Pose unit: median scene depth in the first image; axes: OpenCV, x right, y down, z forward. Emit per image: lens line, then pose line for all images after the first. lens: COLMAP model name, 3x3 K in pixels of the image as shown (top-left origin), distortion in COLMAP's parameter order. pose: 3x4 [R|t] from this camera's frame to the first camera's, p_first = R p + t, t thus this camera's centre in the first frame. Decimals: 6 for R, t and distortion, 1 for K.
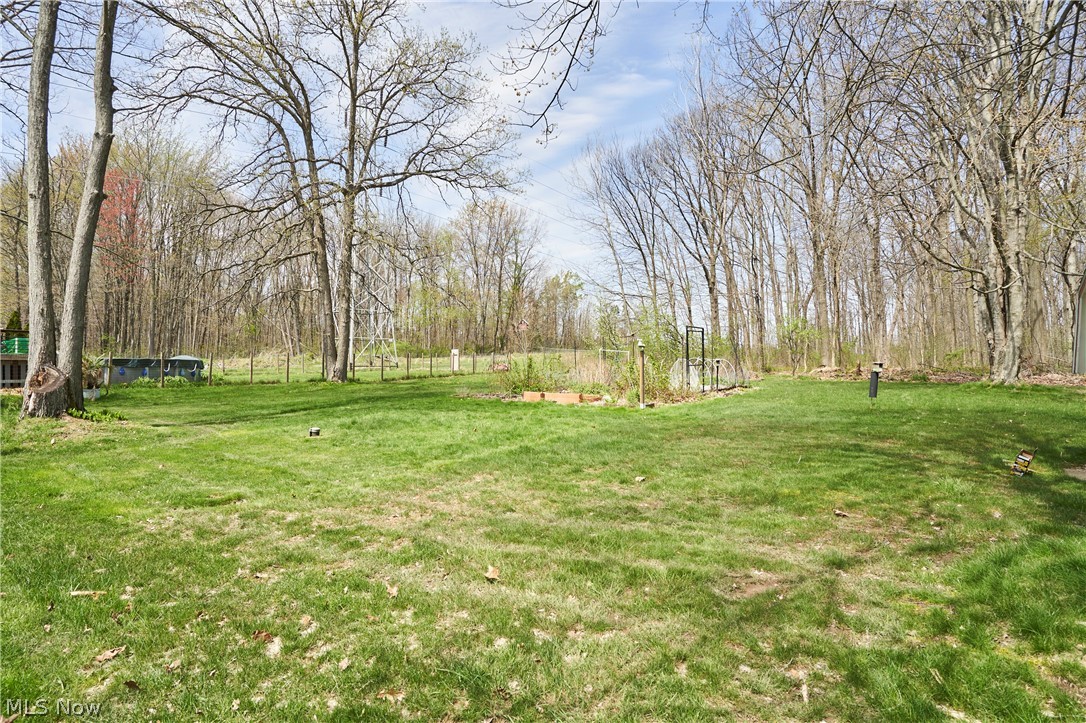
lens RADIAL K [[565.0, 0, 540.6], [0, 565.0, 360.2], [0, 0, 1]] dist [-0.022592, -0.000204]
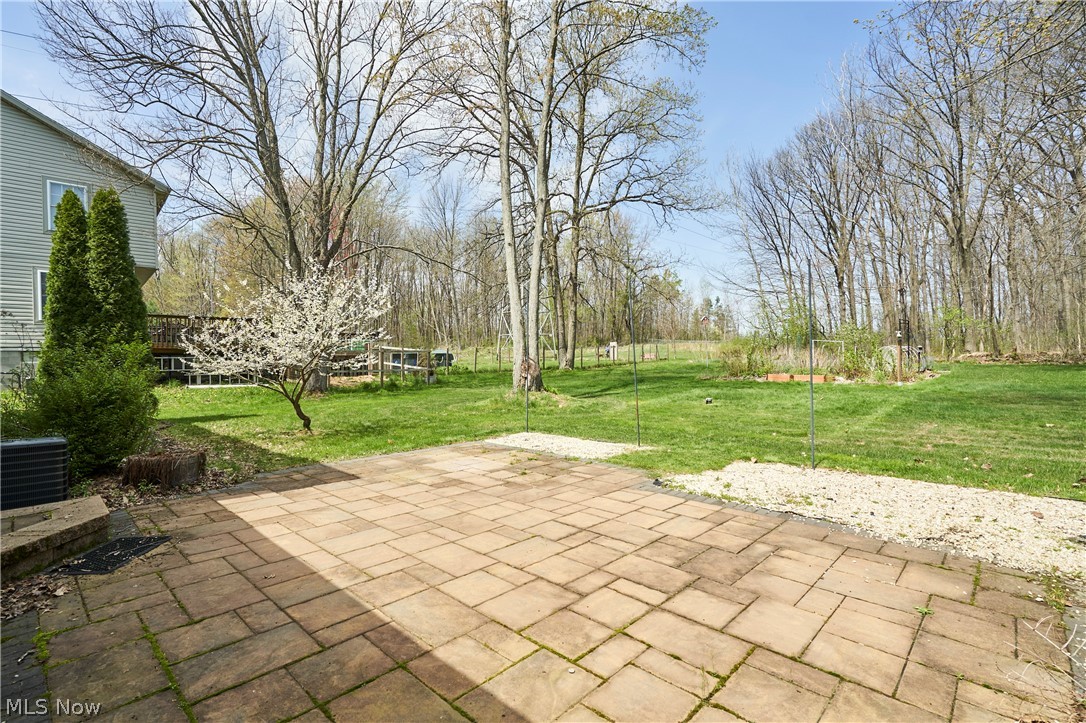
lens RADIAL K [[501.6, 0, 545.1], [0, 501.6, 363.7], [0, 0, 1]] dist [0.000647, -0.000011]
pose [[0.988722, -0.010355, -0.149402, -0.140597], [0.014211, 0.999592, 0.024762, -0.001078], [0.149085, -0.026606, 0.988466, -0.072162]]
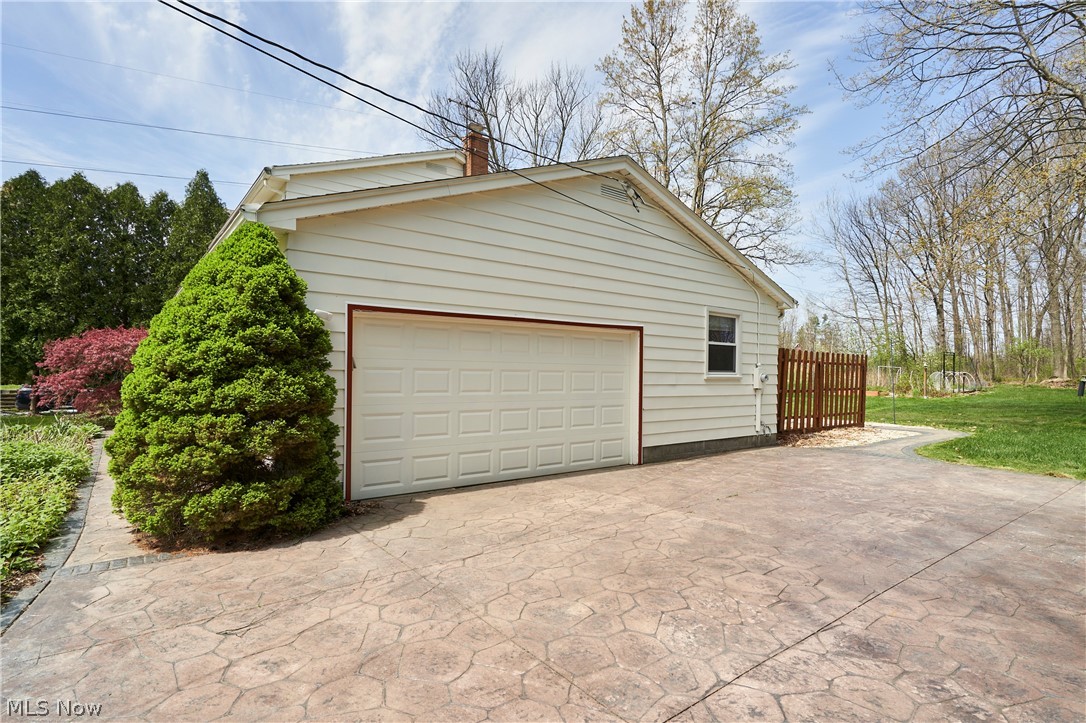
lens RADIAL K [[538.1, 0, 547.0], [0, 538.1, 378.2], [0, 0, 1]] dist [0.000494, 0.000296]
pose [[0.954483, 0.010534, -0.298080, -0.159561], [-0.004791, 0.999789, 0.019989, -0.004635], [0.298227, -0.017651, 0.954332, -0.356276]]
